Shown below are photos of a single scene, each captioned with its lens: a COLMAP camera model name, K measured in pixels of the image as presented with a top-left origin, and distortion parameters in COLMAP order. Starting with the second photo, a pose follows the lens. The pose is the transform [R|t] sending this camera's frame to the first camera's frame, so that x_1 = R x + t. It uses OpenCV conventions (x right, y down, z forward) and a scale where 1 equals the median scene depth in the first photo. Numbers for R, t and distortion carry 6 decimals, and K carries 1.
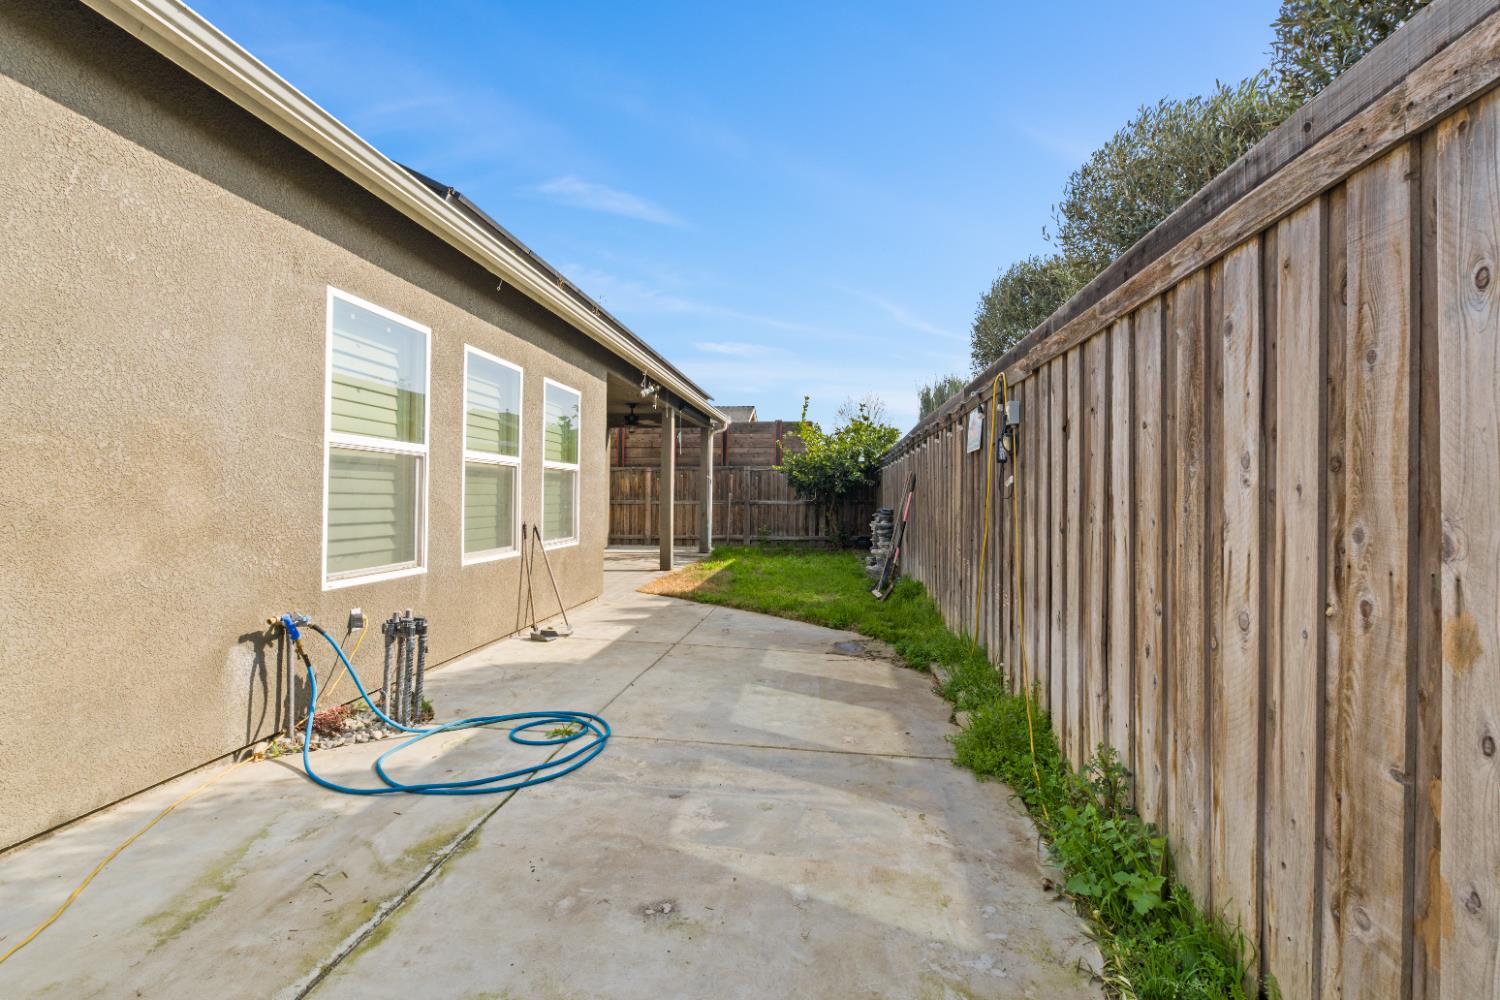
lens RADIAL K [[701.9, 0, 749.7], [0, 701.9, 484.2], [0, 0, 1]] dist [-0.004573, -0.001161]
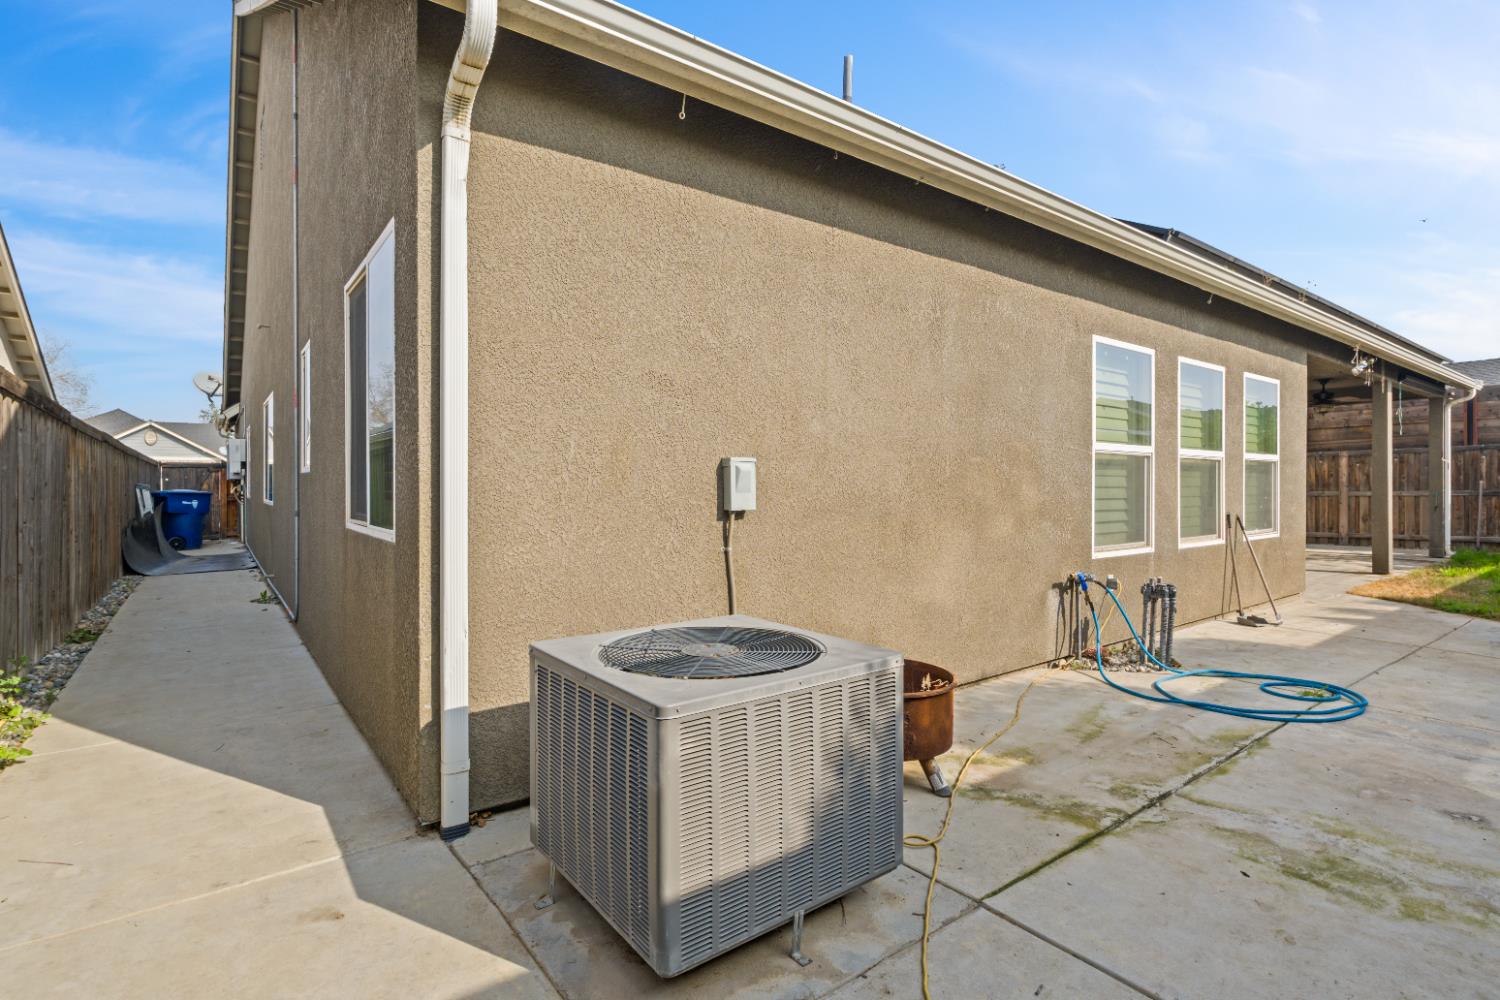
lens RADIAL K [[727.8, 0, 753.1], [0, 727.8, 489.4], [0, 0, 1]] dist [-0.006662, -0.001116]
pose [[0.691672, -0.014689, -0.722062, -0.026295], [0.026109, 0.999648, 0.004675, -0.004405], [0.721739, -0.022086, 0.691812, -0.281800]]
